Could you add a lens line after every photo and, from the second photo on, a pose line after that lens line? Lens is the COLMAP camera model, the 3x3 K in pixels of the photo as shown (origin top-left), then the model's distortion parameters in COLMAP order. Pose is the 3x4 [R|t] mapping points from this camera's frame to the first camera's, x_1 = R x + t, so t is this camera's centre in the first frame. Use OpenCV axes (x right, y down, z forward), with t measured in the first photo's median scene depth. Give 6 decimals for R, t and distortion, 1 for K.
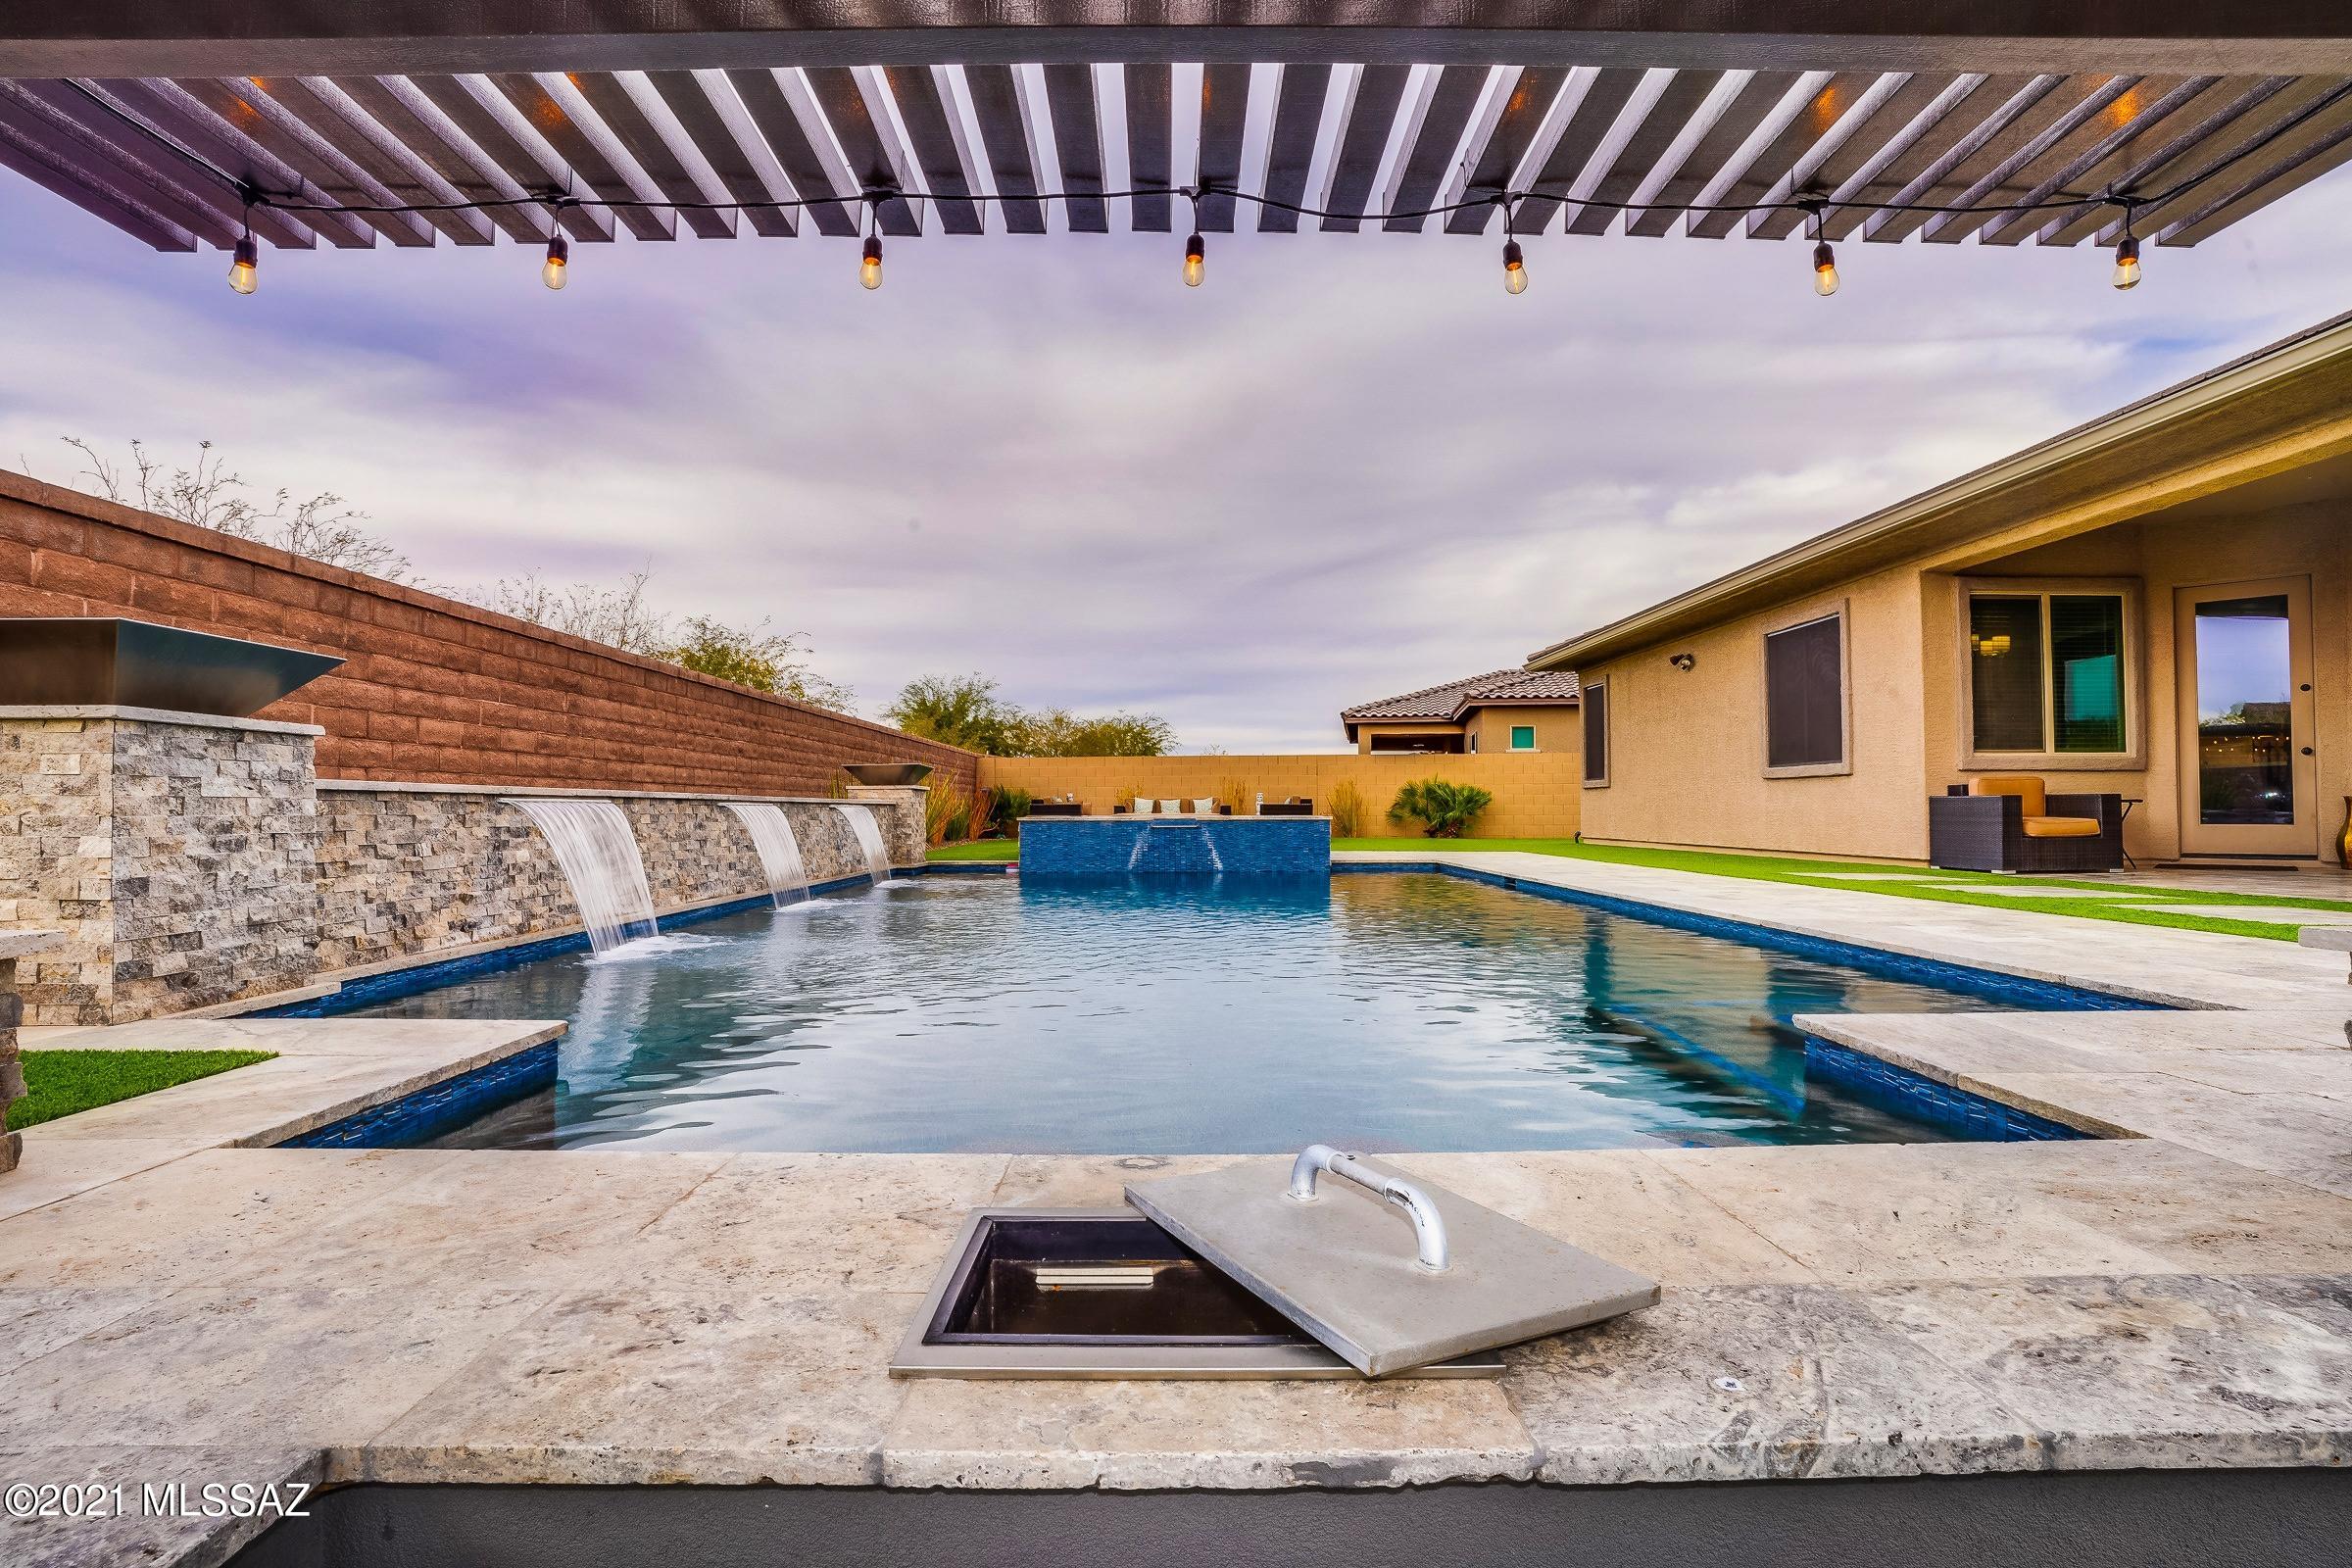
lens RADIAL K [[1172.9, 0, 1152.5], [0, 1172.9, 780.7], [0, 0, 1]] dist [-0.049604, 0.018559]
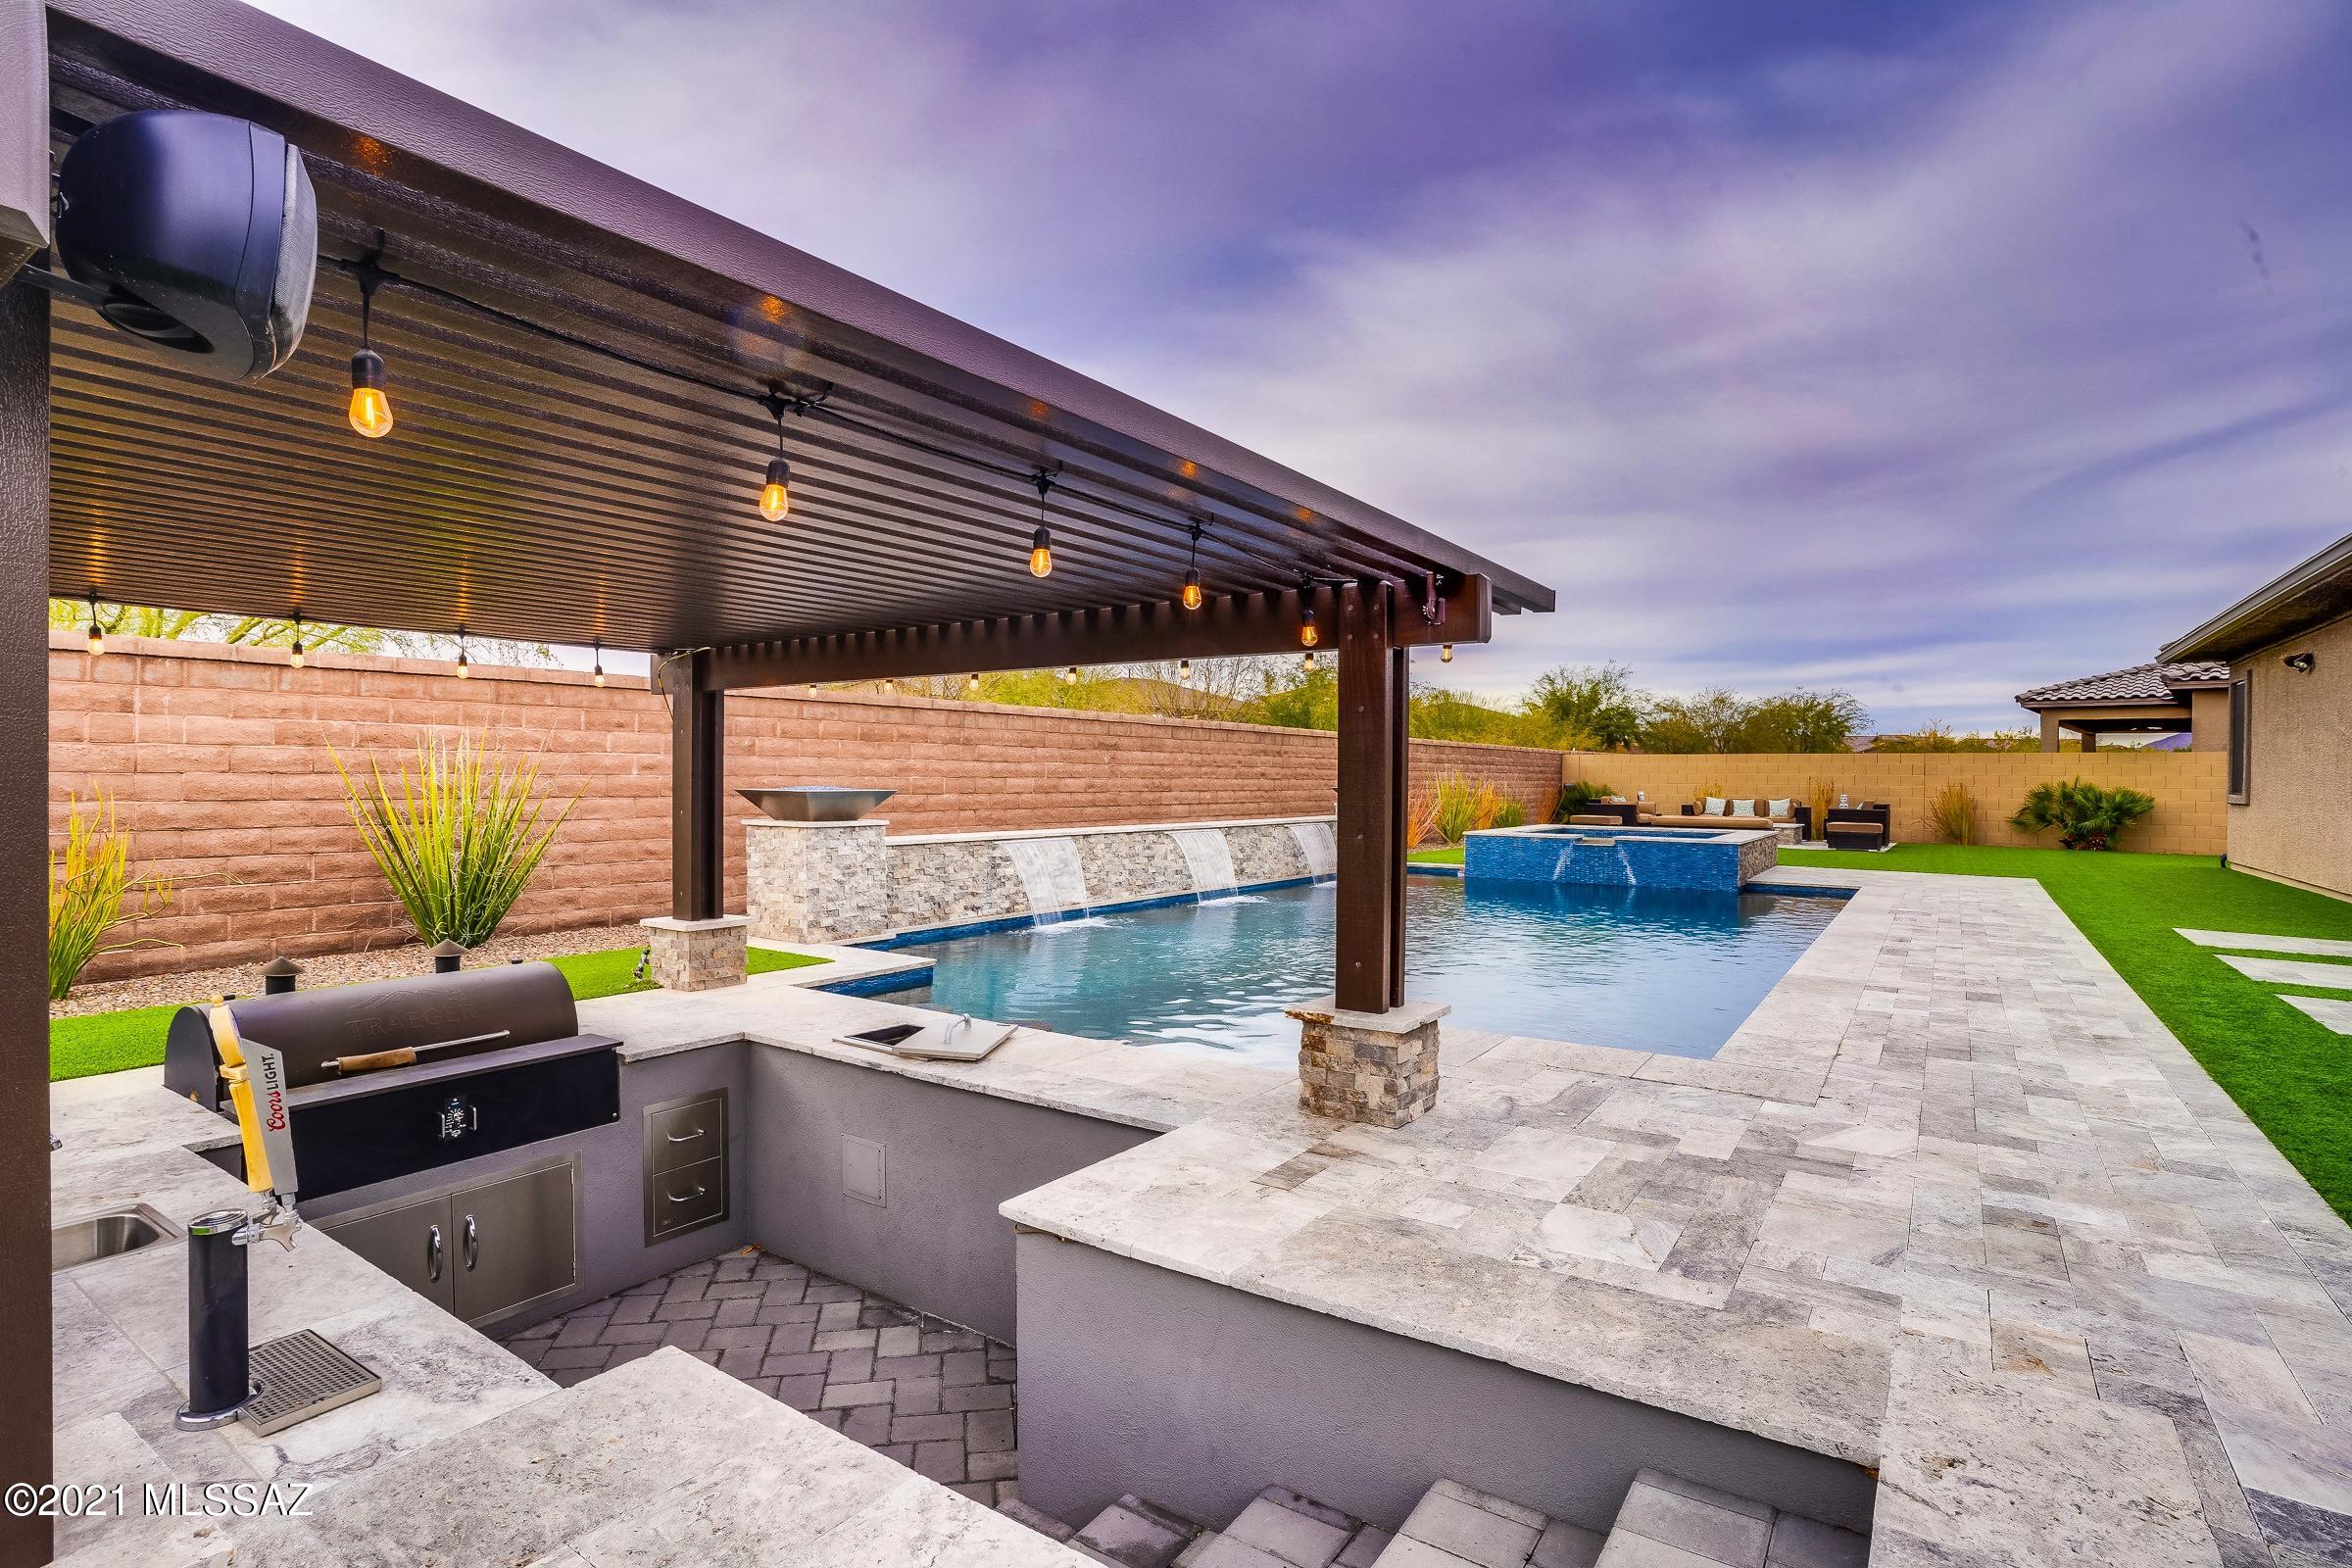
lens RADIAL K [[1172.9, 0, 1141.2], [0, 1172.9, 793.9], [0, 0, 1]] dist [-0.049604, 0.018559]
pose [[0.819439, 0.016905, -0.572917, 0.482910], [0.006011, 0.999256, 0.038083, -0.088703], [0.573135, -0.034651, 0.818728, -0.286347]]
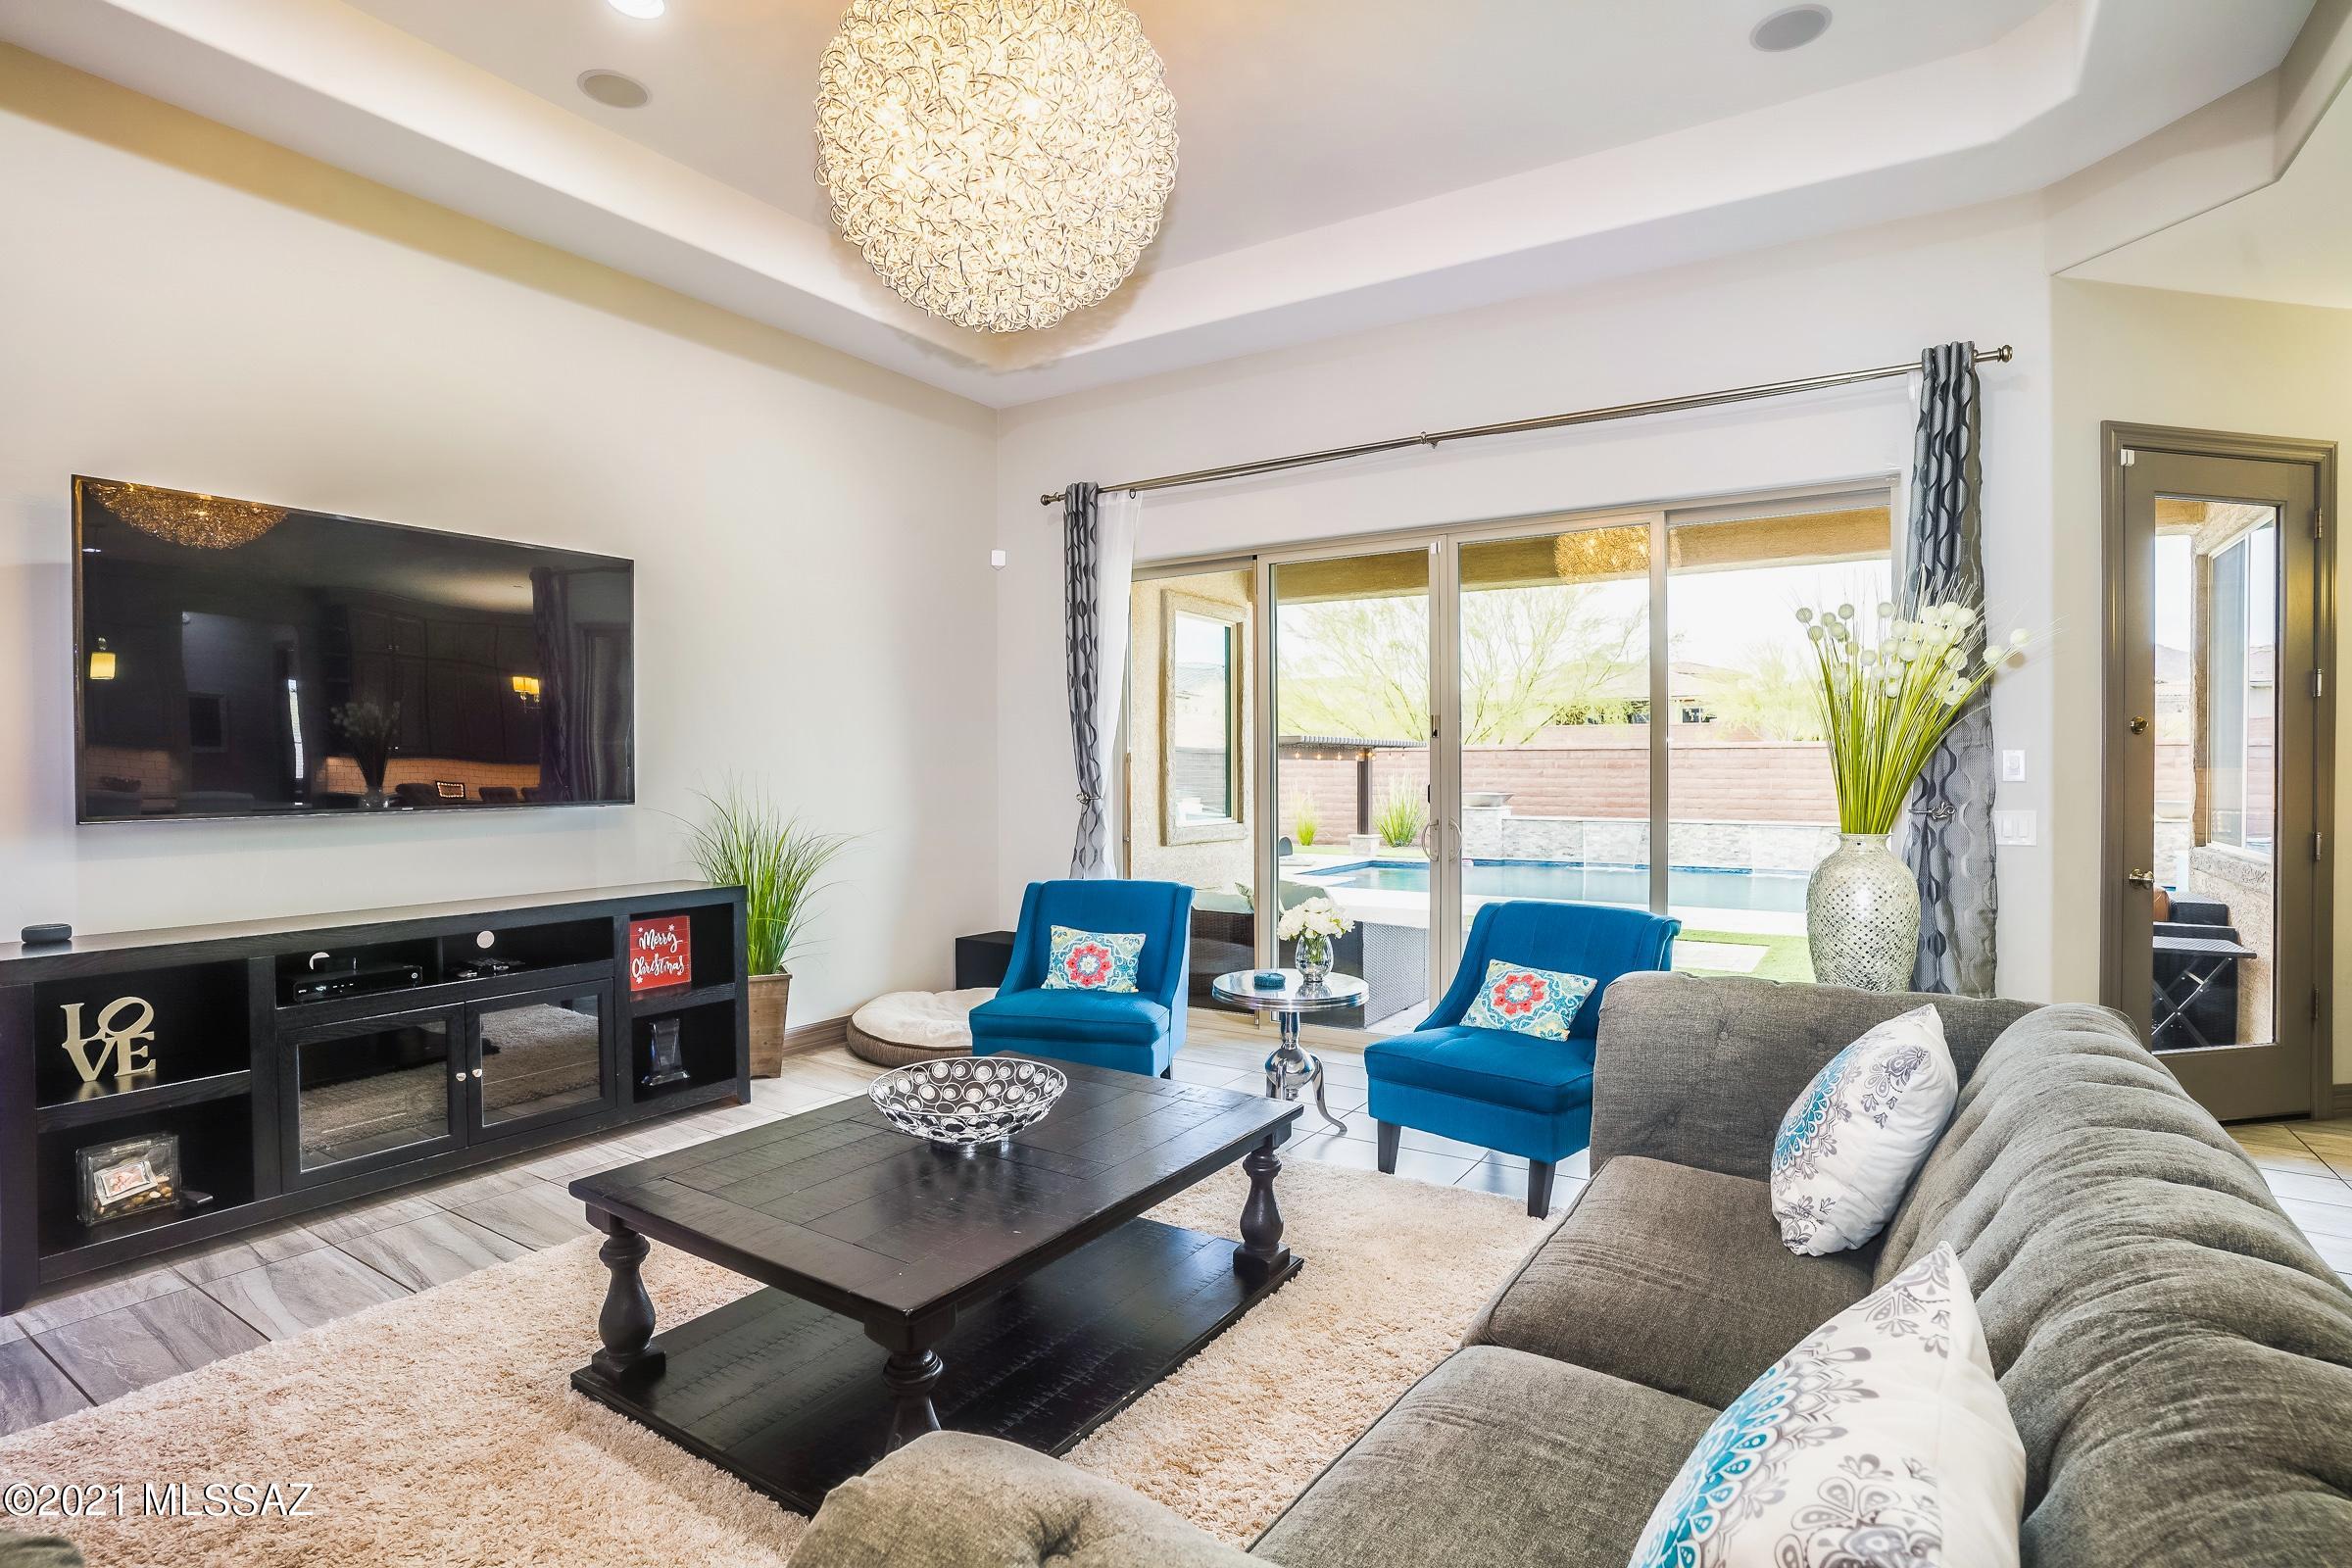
lens RADIAL K [[1172.9, 0, 1188.8], [0, 1172.9, 782.0], [0, 0, 1]] dist [-0.049604, 0.018559]
pose [[-0.514966, 0.013258, -0.857108, 2.151687], [0.026926, 0.999637, -0.000715, -0.094174], [0.856787, -0.023447, -0.515137, 1.207988]]
